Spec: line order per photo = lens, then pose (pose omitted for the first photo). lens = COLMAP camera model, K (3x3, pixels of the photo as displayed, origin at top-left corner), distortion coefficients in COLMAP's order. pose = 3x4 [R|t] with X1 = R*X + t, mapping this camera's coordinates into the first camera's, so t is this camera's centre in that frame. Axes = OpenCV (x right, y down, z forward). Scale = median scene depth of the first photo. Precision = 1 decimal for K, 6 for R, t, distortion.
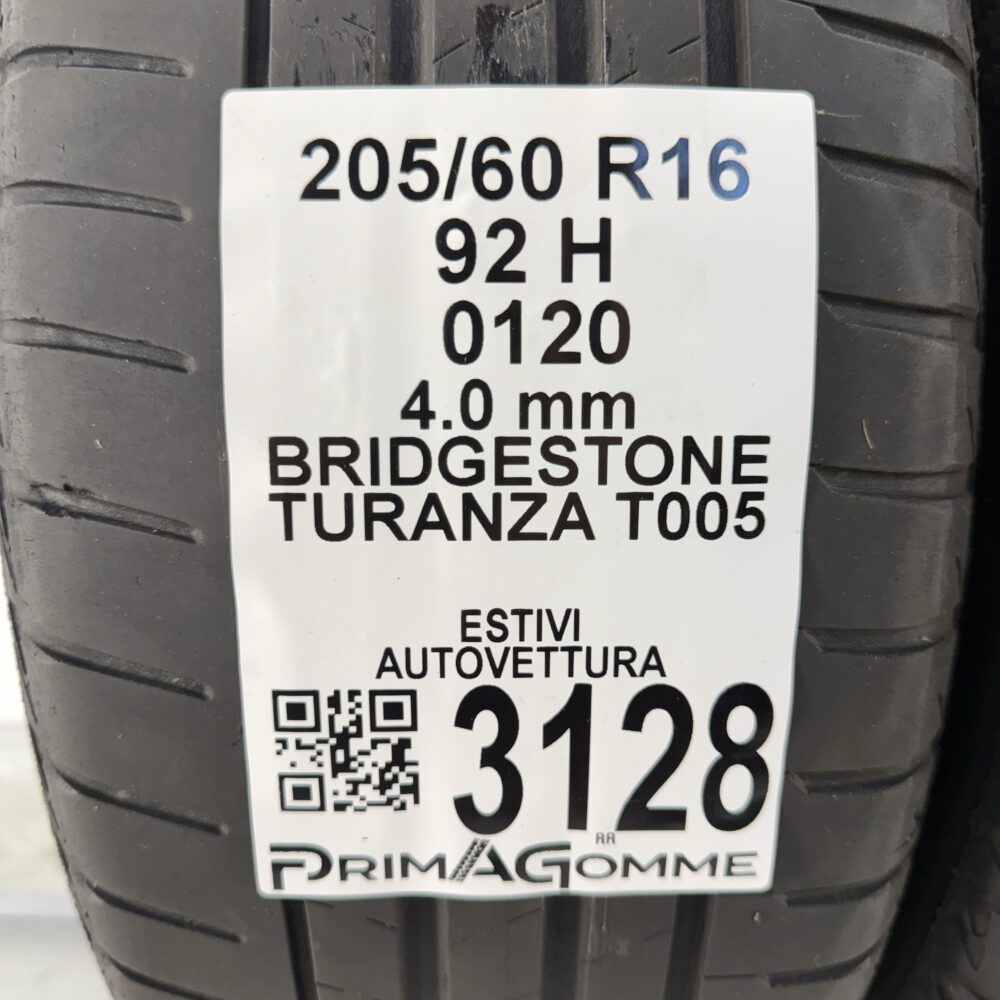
lens RADIAL K [[945.2, 0, 500.0], [0, 945.2, 500.0], [0, 0, 1]] dist [0.163004, -0.380731]
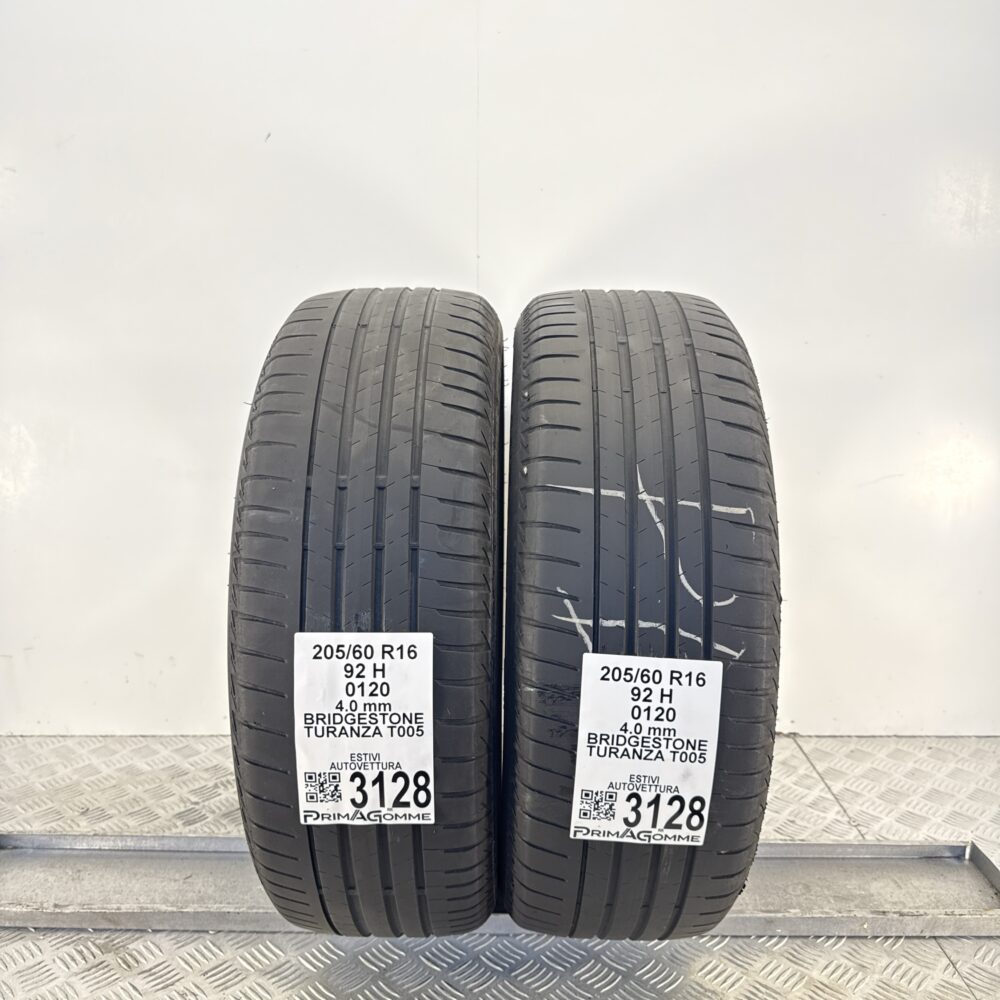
lens RADIAL K [[945.2, 0, 500.0], [0, 945.2, 500.0], [0, 0, 1]] dist [0.163004, -0.380731]
pose [[0.999856, 0.004039, -0.016479, 0.684020], [-0.003847, 0.999925, 0.011648, -1.054086], [0.016525, -0.011583, 0.999796, -3.181549]]
